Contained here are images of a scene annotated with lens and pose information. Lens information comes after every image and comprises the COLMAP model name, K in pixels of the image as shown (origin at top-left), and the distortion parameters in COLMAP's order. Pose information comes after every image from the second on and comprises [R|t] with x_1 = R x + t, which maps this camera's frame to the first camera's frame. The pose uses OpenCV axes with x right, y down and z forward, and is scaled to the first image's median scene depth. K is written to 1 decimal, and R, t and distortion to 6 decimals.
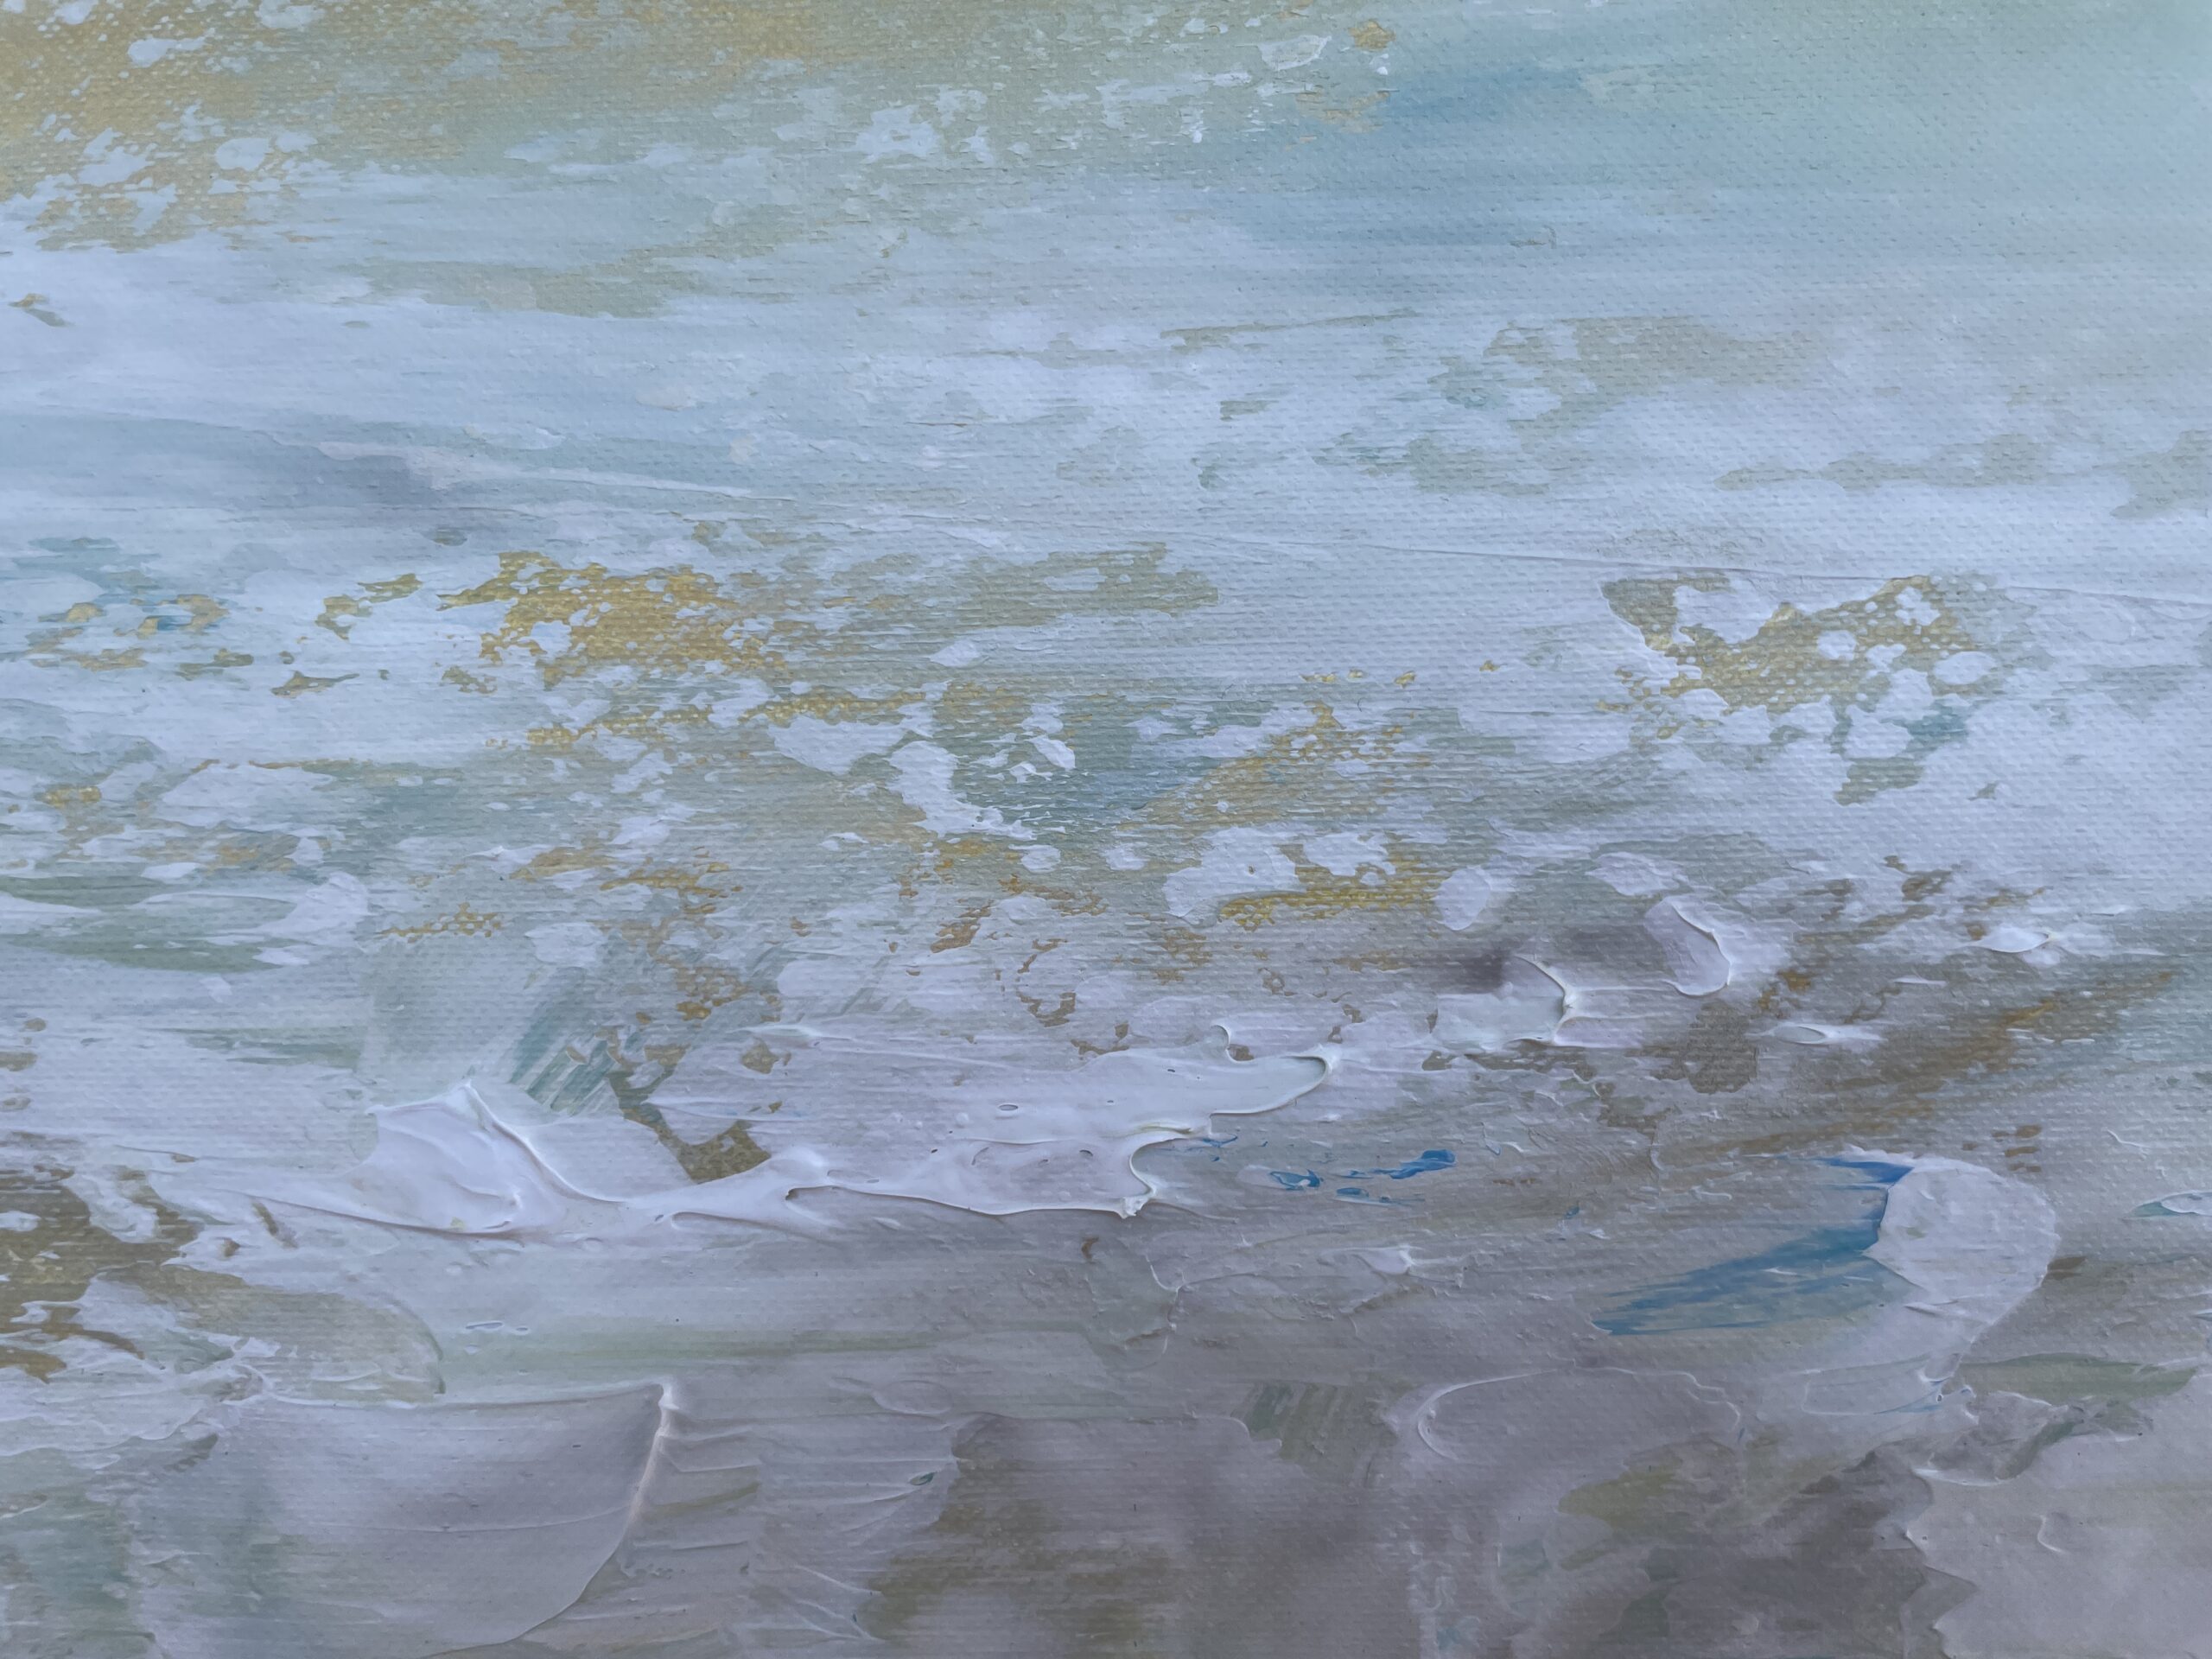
lens RADIAL K [[1675.8, 0, 1120.6], [0, 1675.8, 822.9], [0, 0, 1]] dist [0.060107, -0.097680]
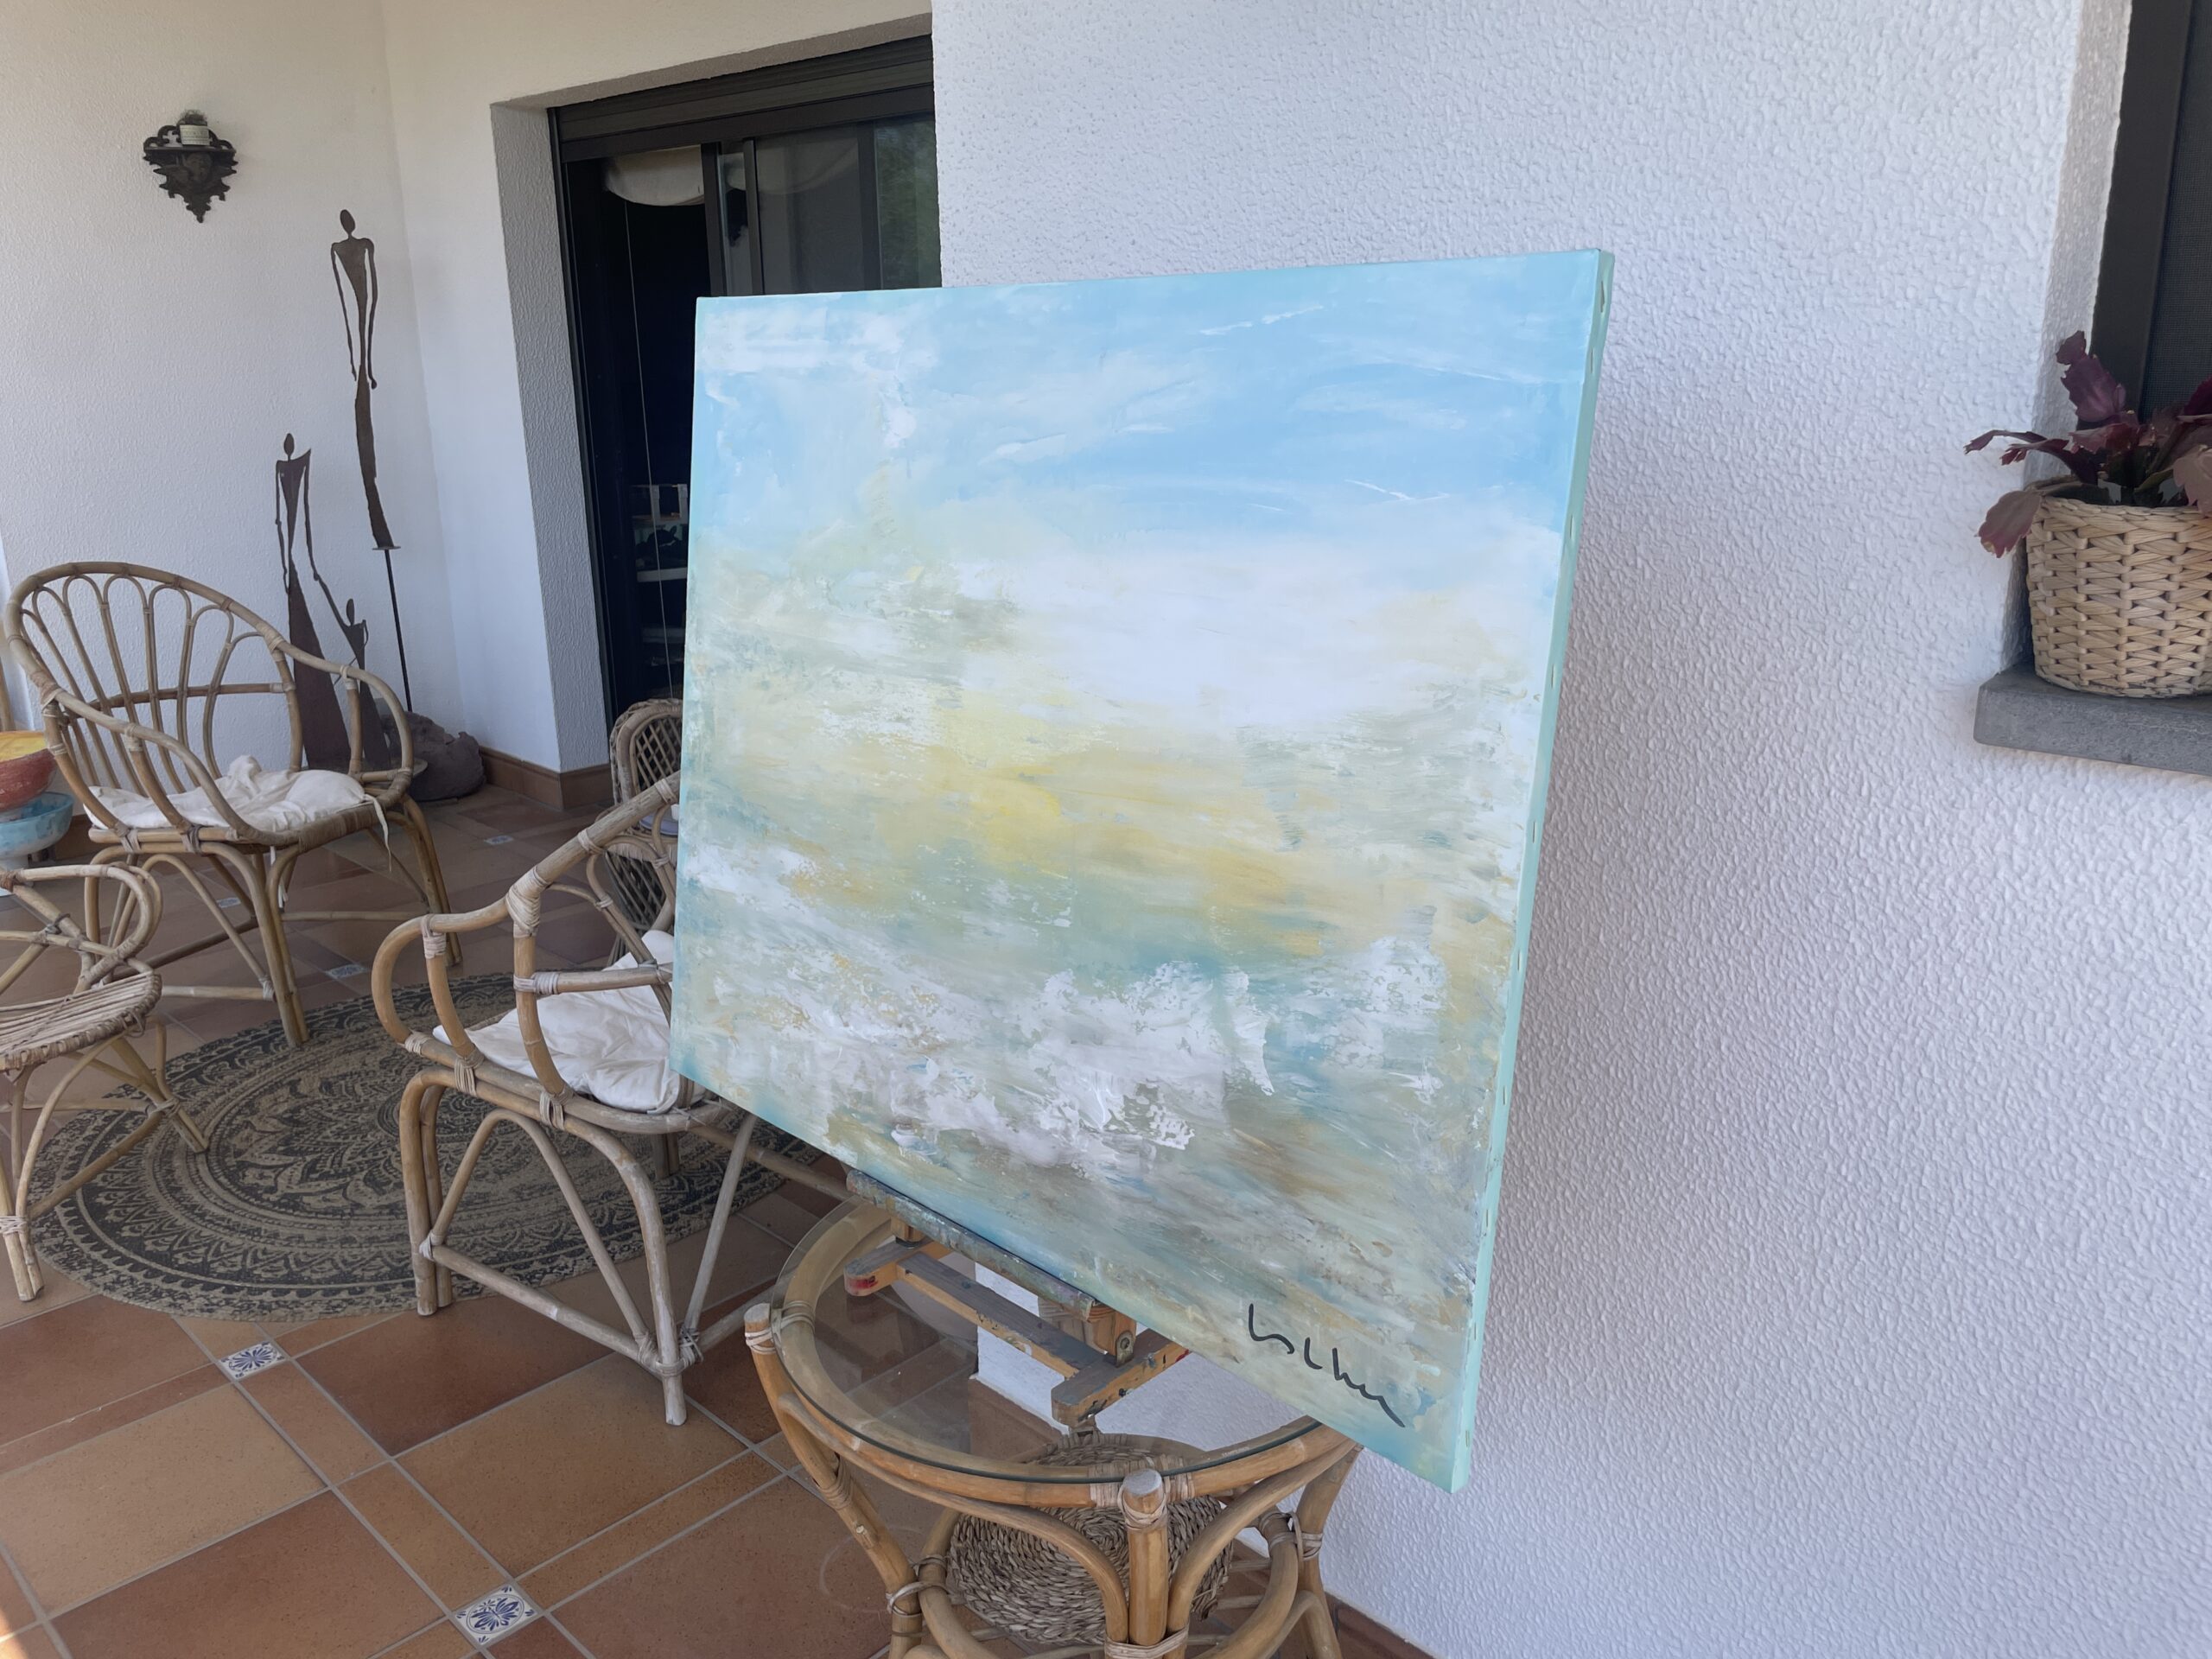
lens RADIAL K [[1675.8, 0, 1111.2], [0, 1675.8, 813.4], [0, 0, 1]] dist [0.060107, -0.097680]
pose [[0.732447, 0.161058, -0.661499, 6.424052], [-0.049802, 0.981688, 0.183873, -2.576051], [0.679000, -0.101733, 0.727056, -4.335664]]
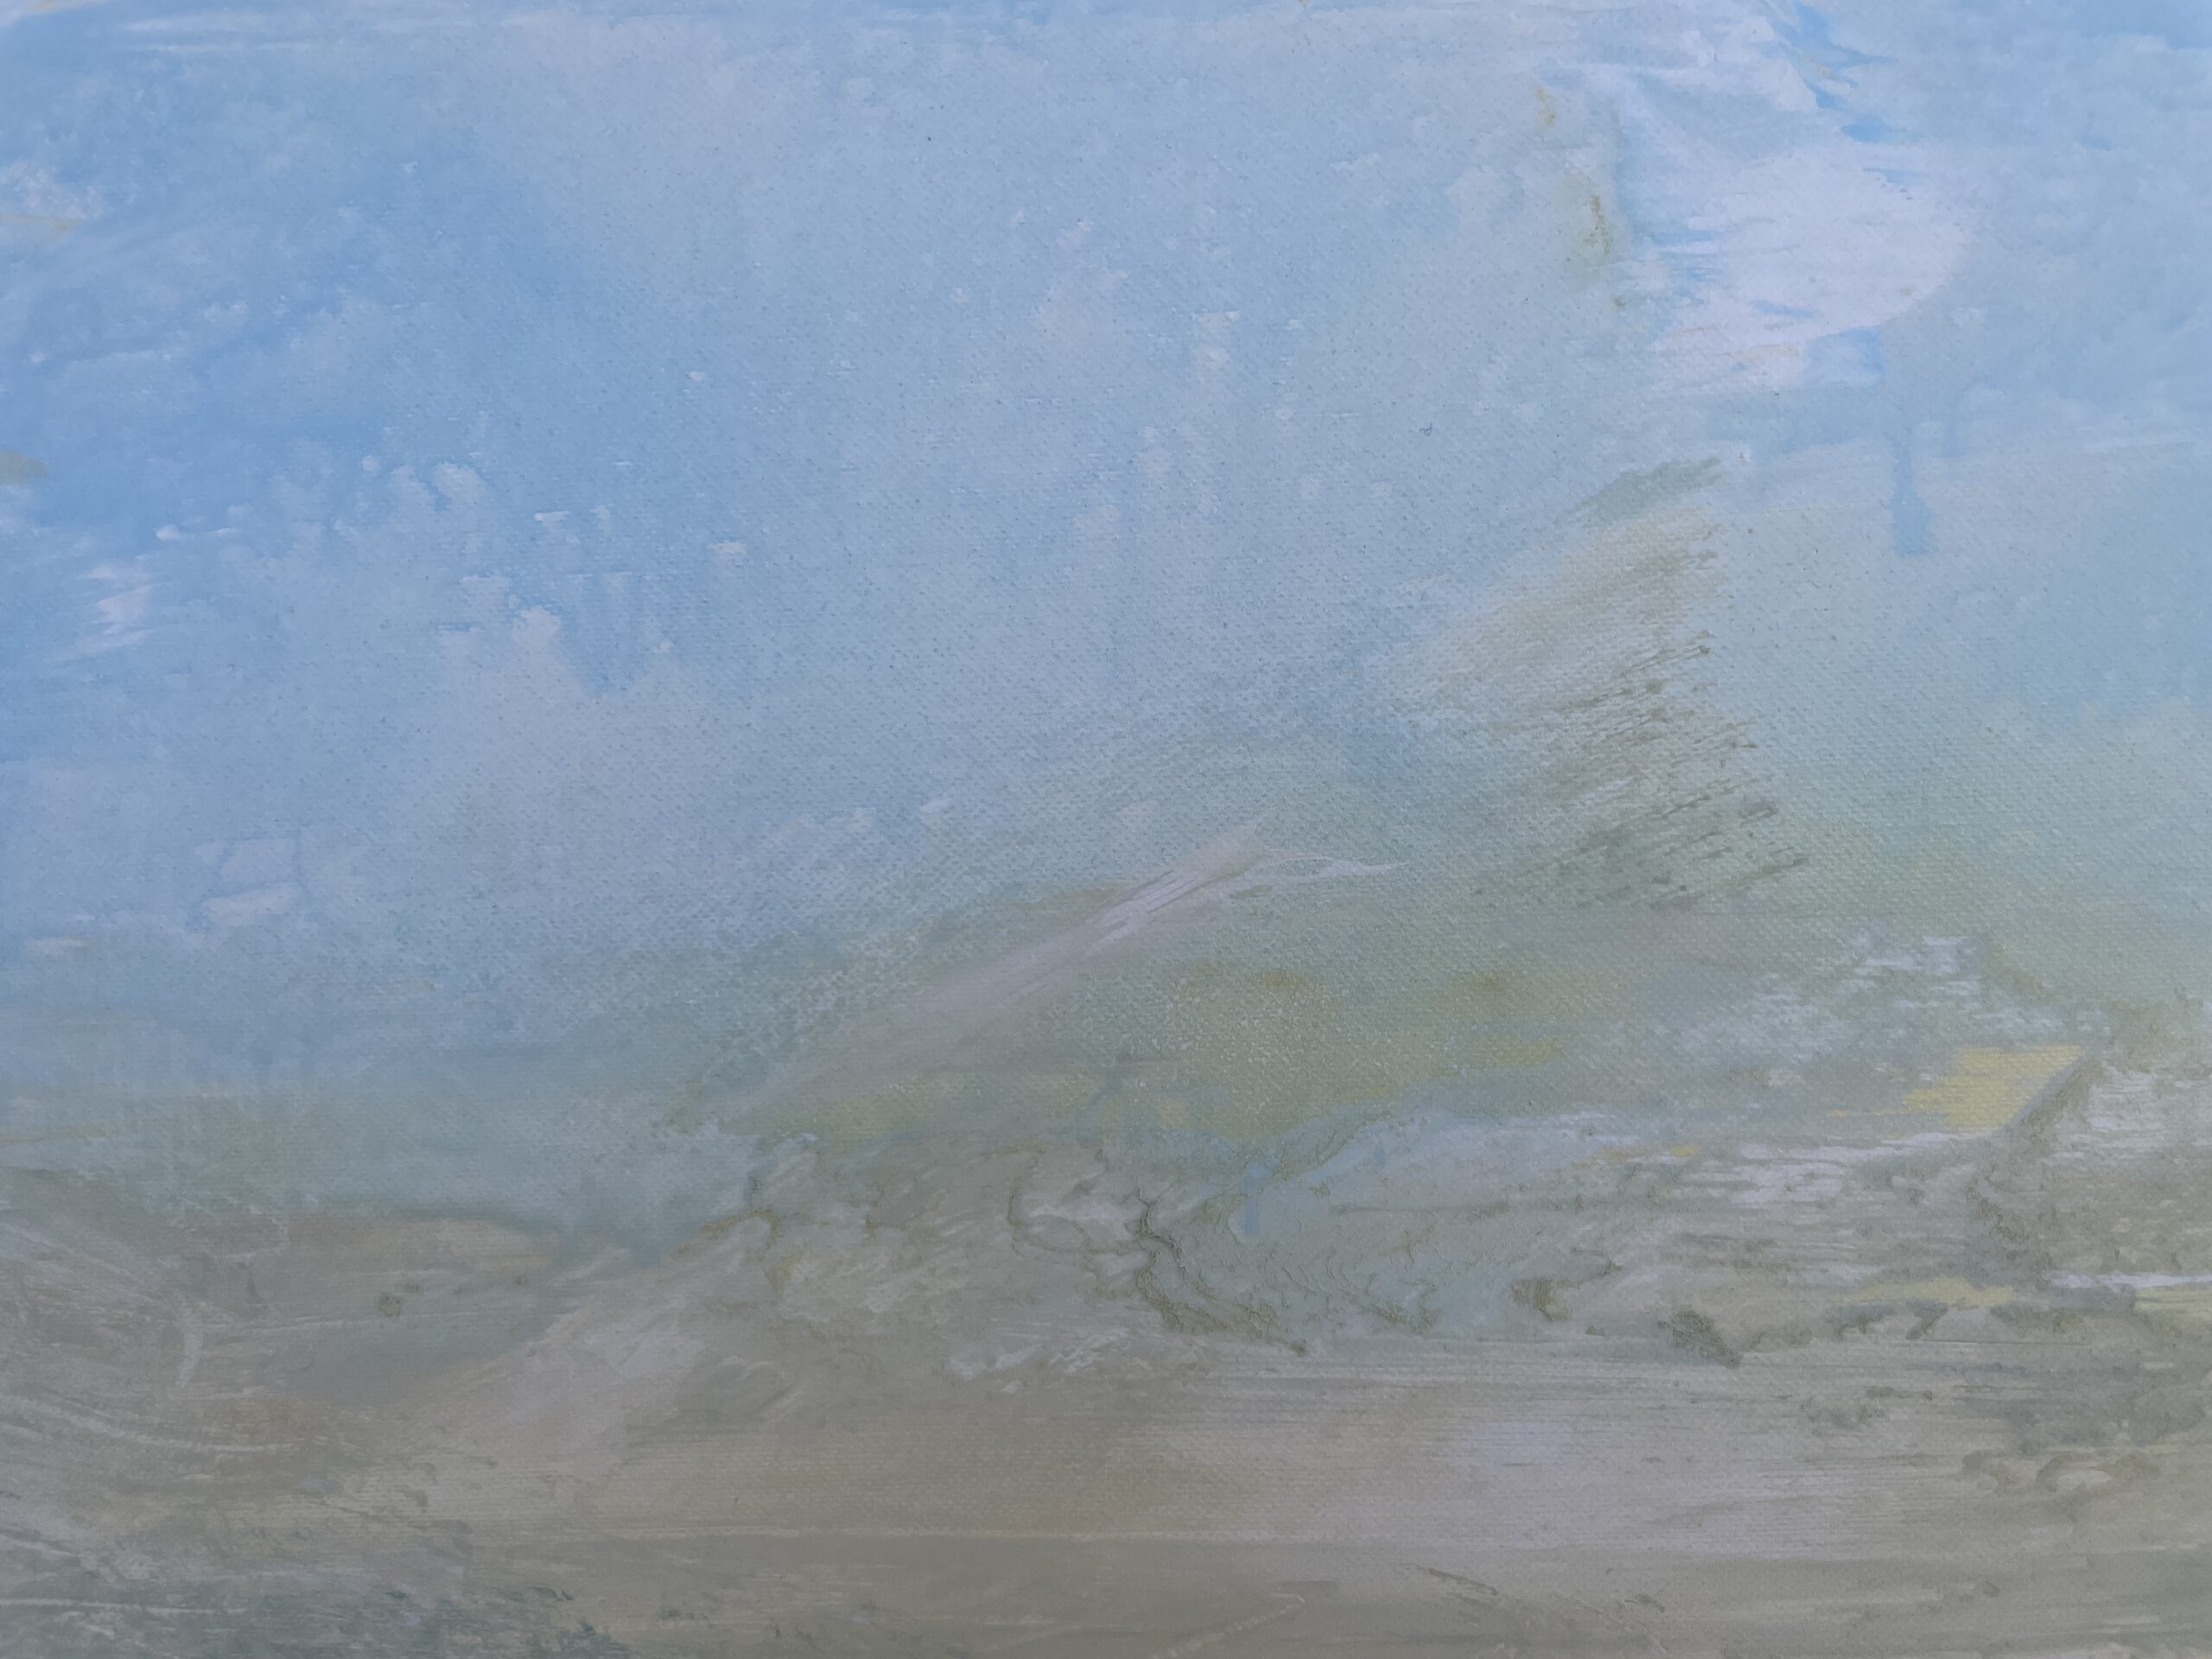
lens RADIAL K [[1675.8, 0, 1114.8], [0, 1675.8, 828.6], [0, 0, 1]] dist [0.060107, -0.097680]
pose [[0.999590, -0.025562, 0.012875, -0.590291], [0.024096, 0.994346, 0.103421, -2.559618], [-0.015446, -0.103069, 0.994554, -0.341647]]
